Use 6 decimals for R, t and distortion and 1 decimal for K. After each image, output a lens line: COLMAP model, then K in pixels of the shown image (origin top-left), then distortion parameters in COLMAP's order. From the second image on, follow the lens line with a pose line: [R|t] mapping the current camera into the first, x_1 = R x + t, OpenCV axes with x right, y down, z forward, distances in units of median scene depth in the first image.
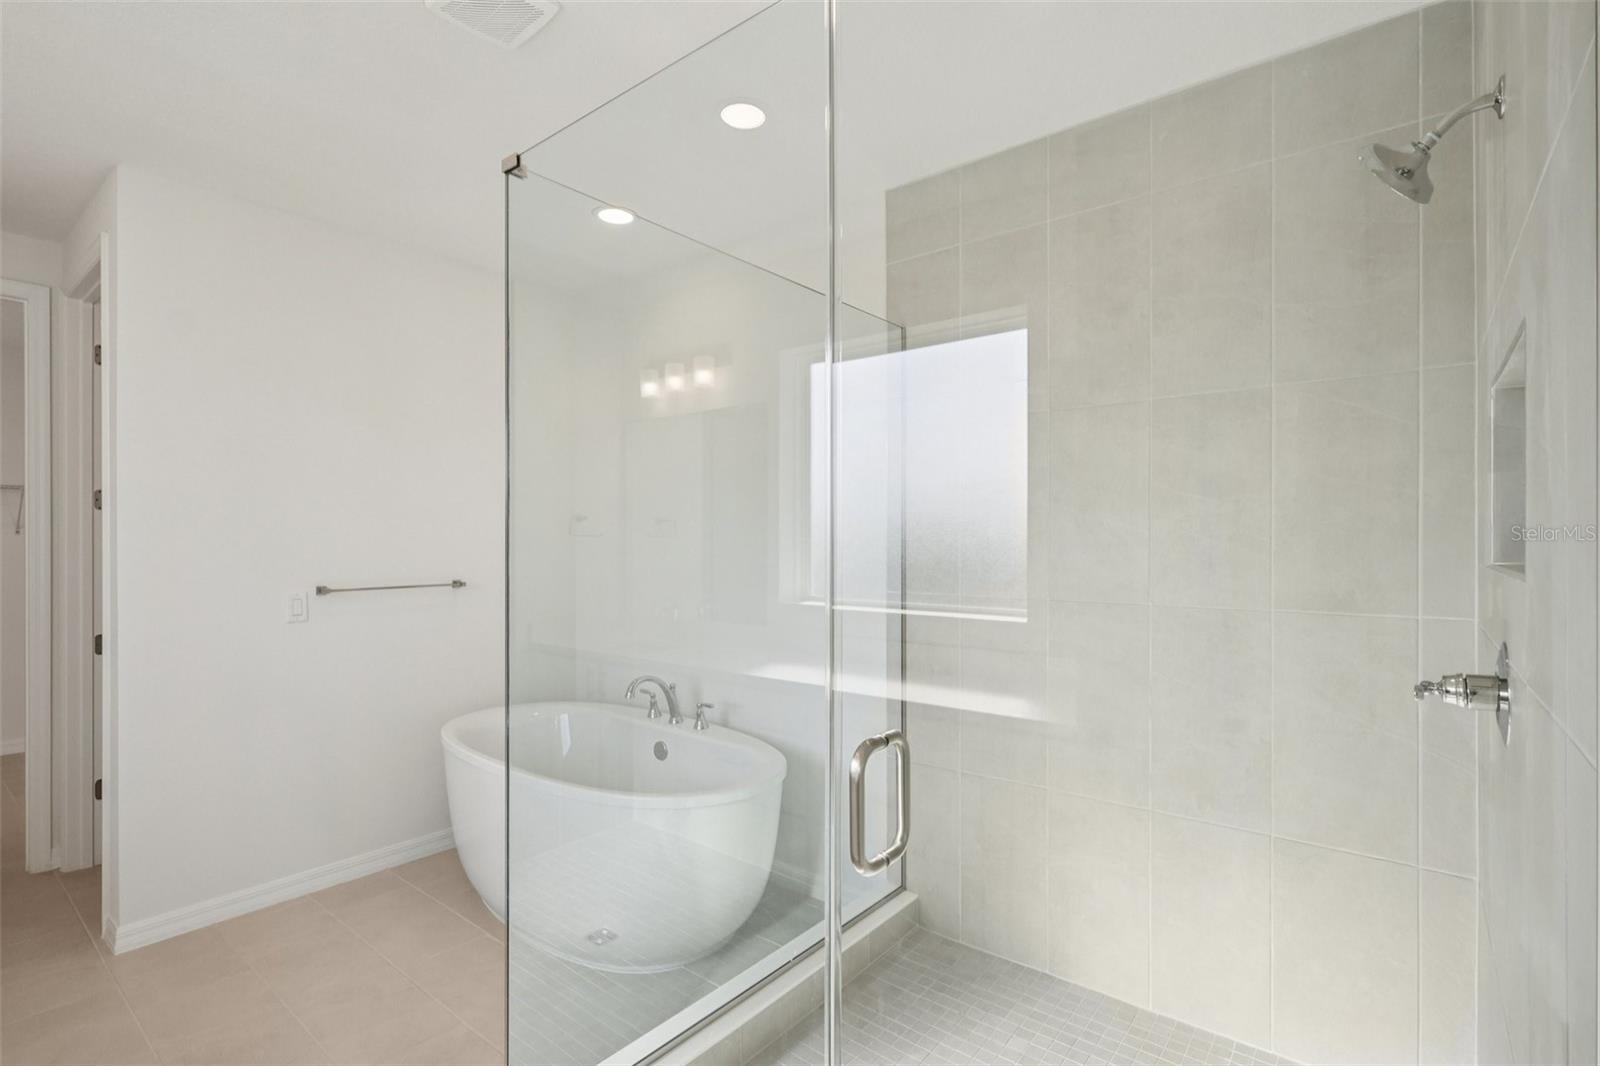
lens RADIAL K [[755.8, 0, 801.7], [0, 755.8, 525.9], [0, 0, 1]] dist [0.000830, -0.000361]
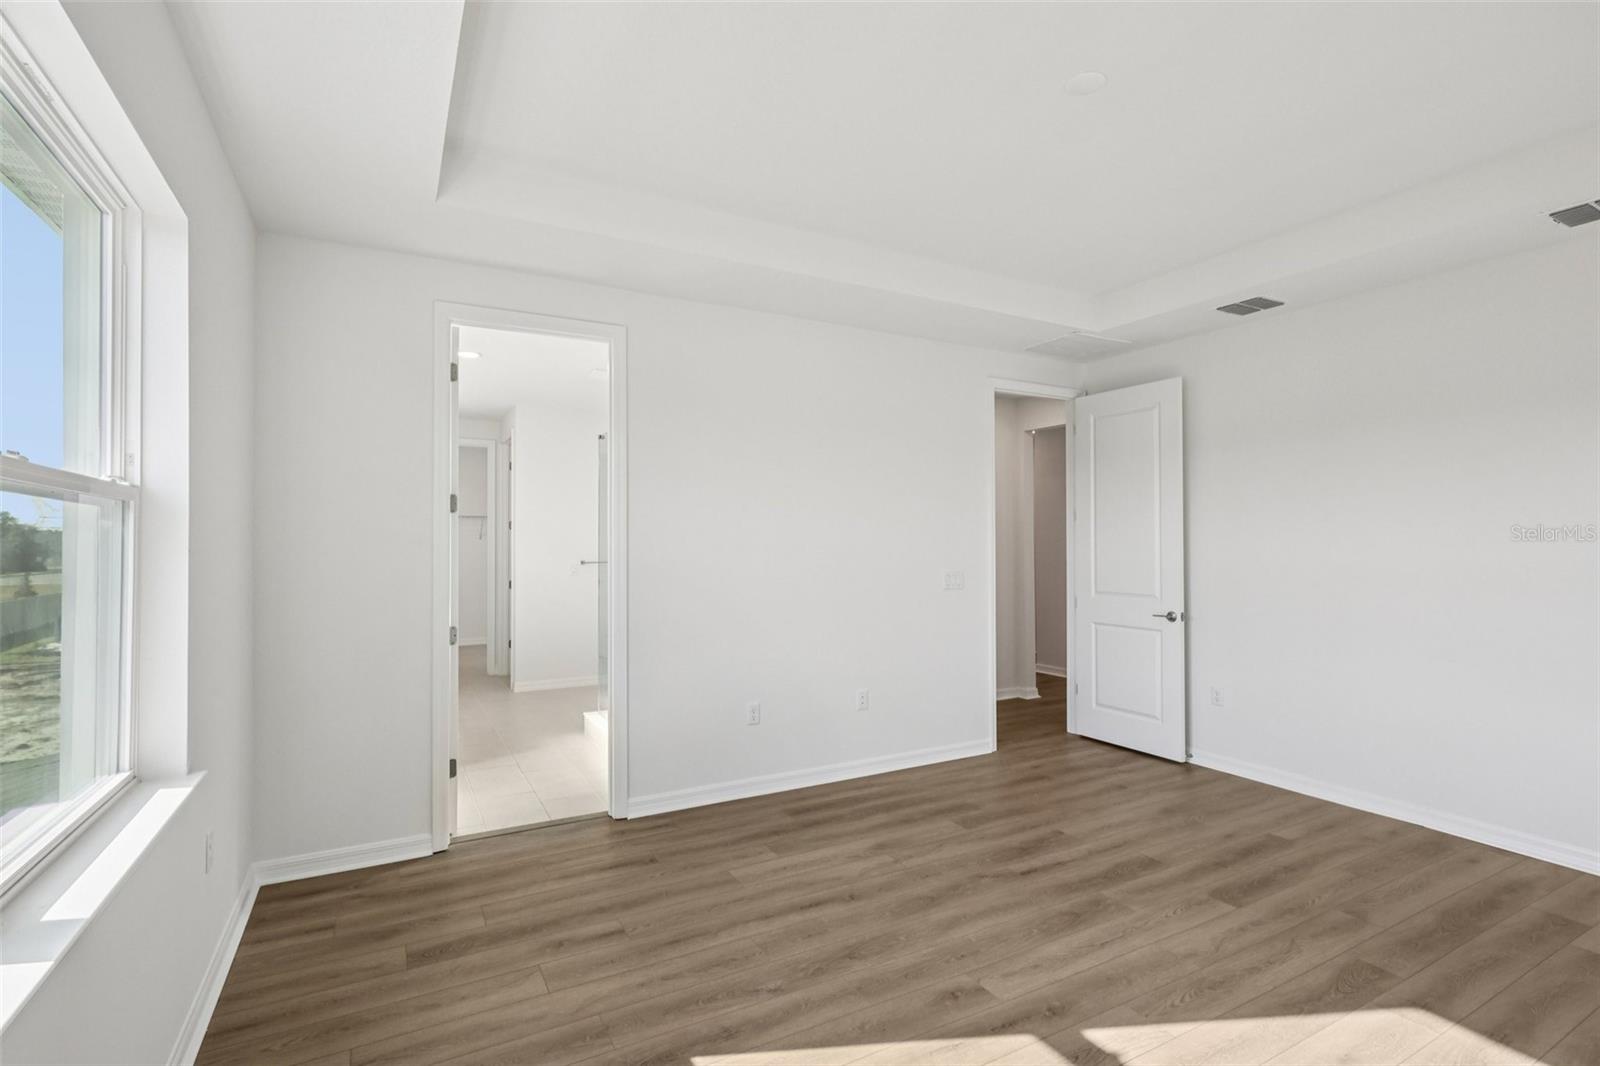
lens RADIAL K [[736.1, 0, 796.2], [0, 736.1, 535.6], [0, 0, 1]] dist [-0.012508, -0.000179]
pose [[0.921683, -0.000335, -0.387943, 0.850182], [-0.002209, 0.999979, -0.006112, 0.013703], [0.387937, 0.006490, 0.921663, -0.838309]]
